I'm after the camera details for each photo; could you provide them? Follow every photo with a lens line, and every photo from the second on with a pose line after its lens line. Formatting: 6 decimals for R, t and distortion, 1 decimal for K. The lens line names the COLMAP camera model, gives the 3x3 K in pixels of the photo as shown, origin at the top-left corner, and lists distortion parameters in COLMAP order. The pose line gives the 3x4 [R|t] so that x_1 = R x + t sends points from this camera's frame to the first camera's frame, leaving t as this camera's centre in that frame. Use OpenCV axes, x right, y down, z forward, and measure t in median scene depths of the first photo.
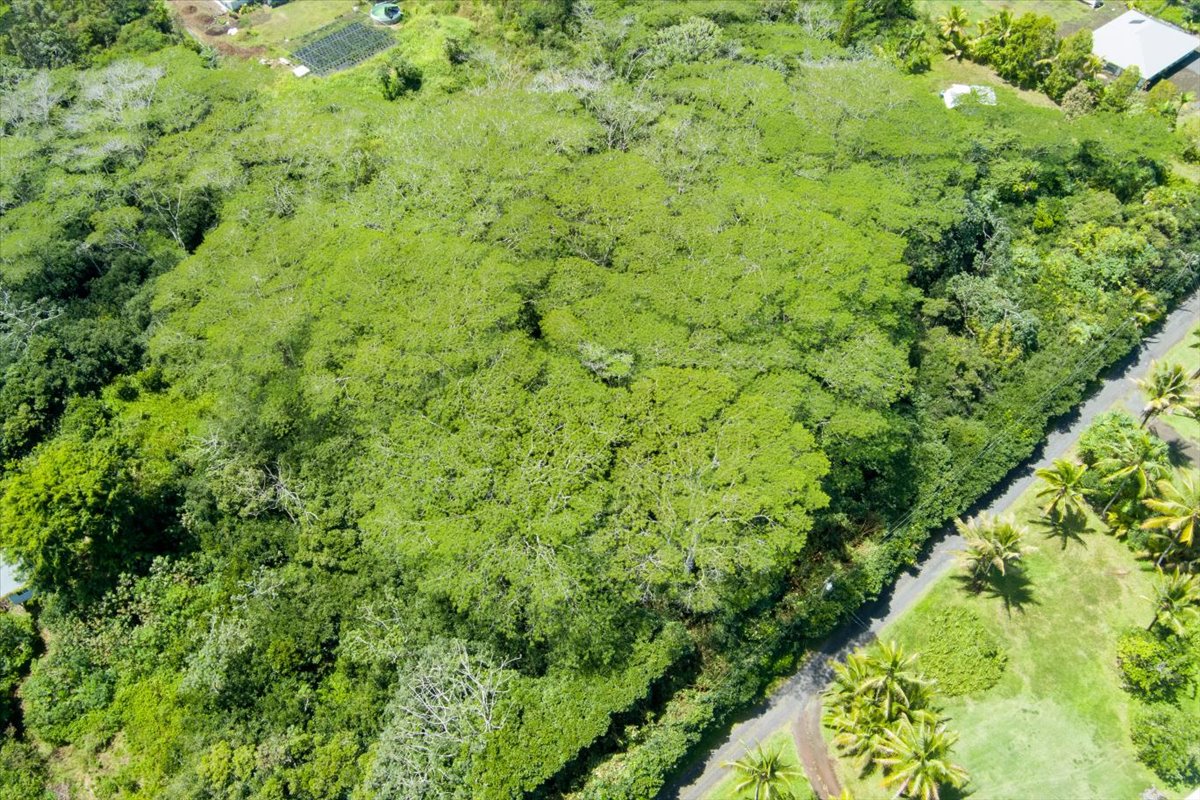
lens RADIAL K [[977.2, 0, 600.9], [0, 977.2, 398.4], [0, 0, 1]] dist [-0.061903, 0.018428]
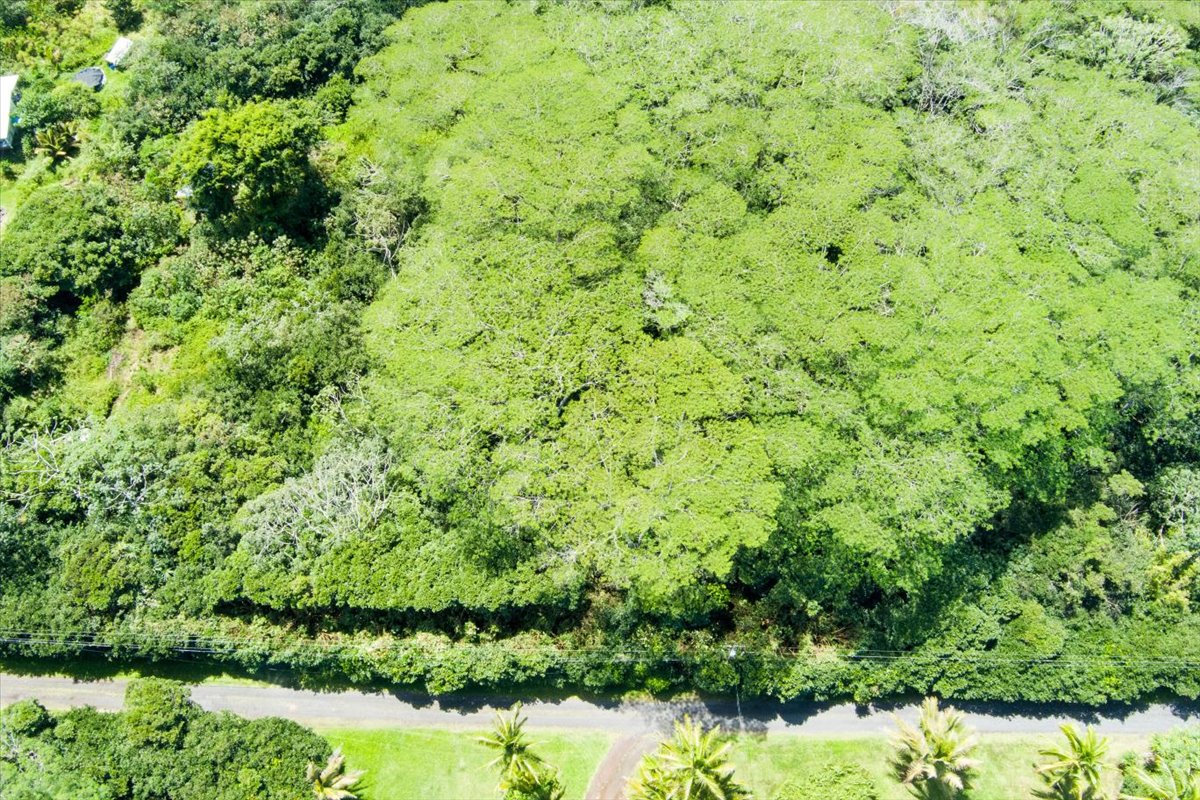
lens RADIAL K [[977.2, 0, 600.1], [0, 977.2, 402.4], [0, 0, 1]] dist [-0.061903, 0.018428]
pose [[0.746347, 0.577412, -0.331002, 0.319529], [-0.516792, 0.816160, 0.258472, -0.170334], [0.419395, -0.021851, 0.907541, 0.147255]]
